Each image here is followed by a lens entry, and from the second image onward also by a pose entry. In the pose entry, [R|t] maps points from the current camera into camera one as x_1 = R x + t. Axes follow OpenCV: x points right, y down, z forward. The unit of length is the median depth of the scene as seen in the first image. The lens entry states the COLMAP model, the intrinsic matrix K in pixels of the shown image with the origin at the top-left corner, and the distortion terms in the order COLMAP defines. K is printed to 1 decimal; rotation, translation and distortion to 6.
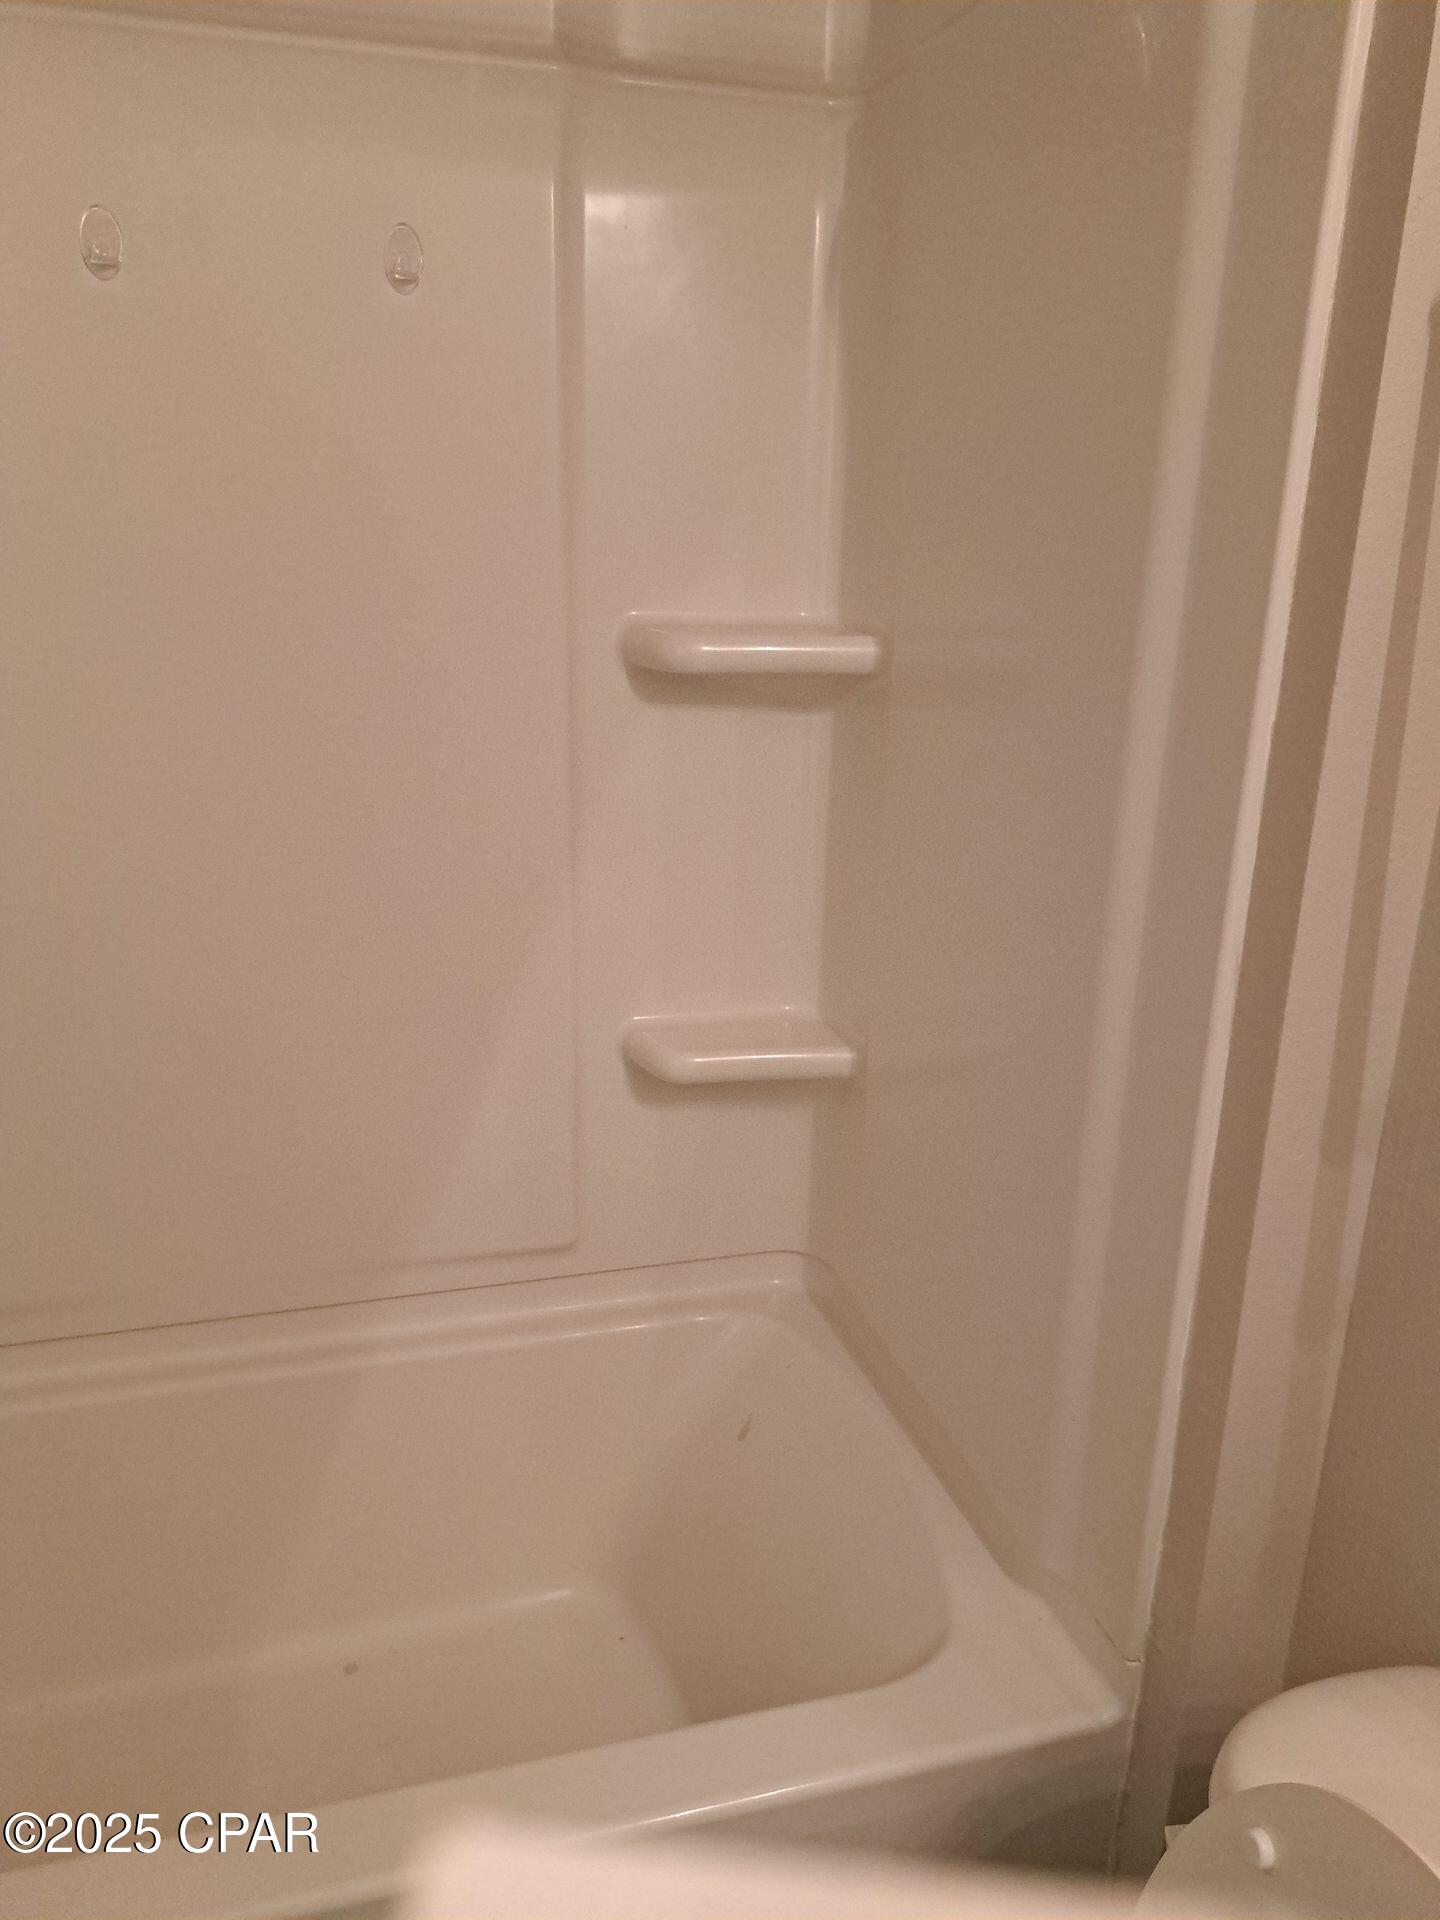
lens RADIAL K [[1368.7, 0, 738.1], [0, 1368.7, 953.2], [0, 0, 1]] dist [0.000445, -0.009590]
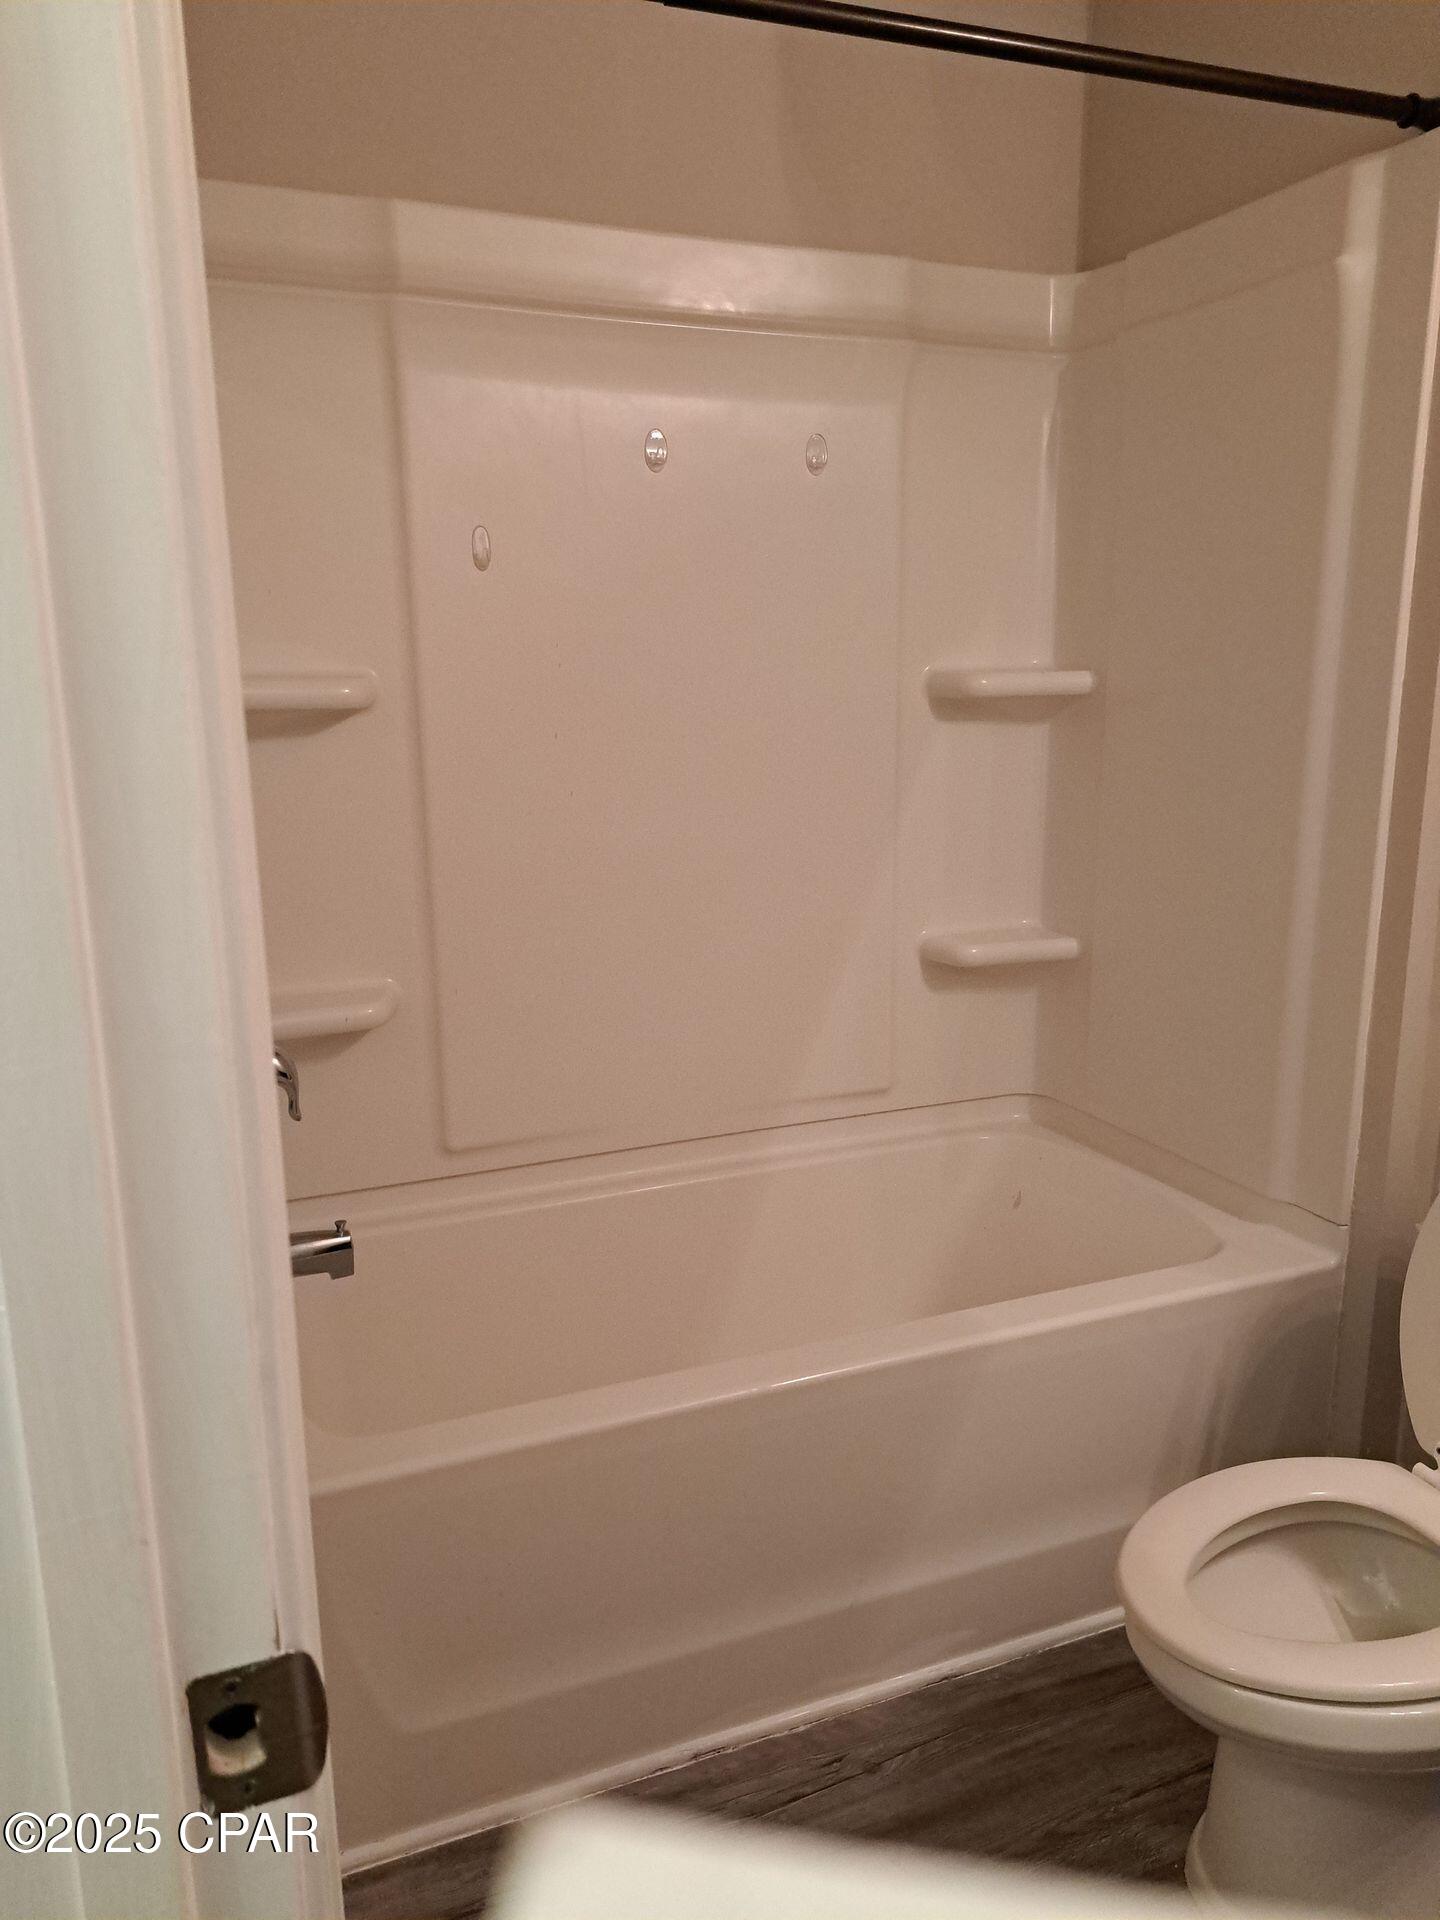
lens RADIAL K [[1368.7, 0, 704.5], [0, 1368.7, 968.1], [0, 0, 1]] dist [0.000445, -0.009590]
pose [[0.994937, -0.057333, 0.082545, -0.478883], [0.063119, 0.995598, -0.069282, 0.190770], [-0.078210, 0.074142, 0.994176, -0.515972]]
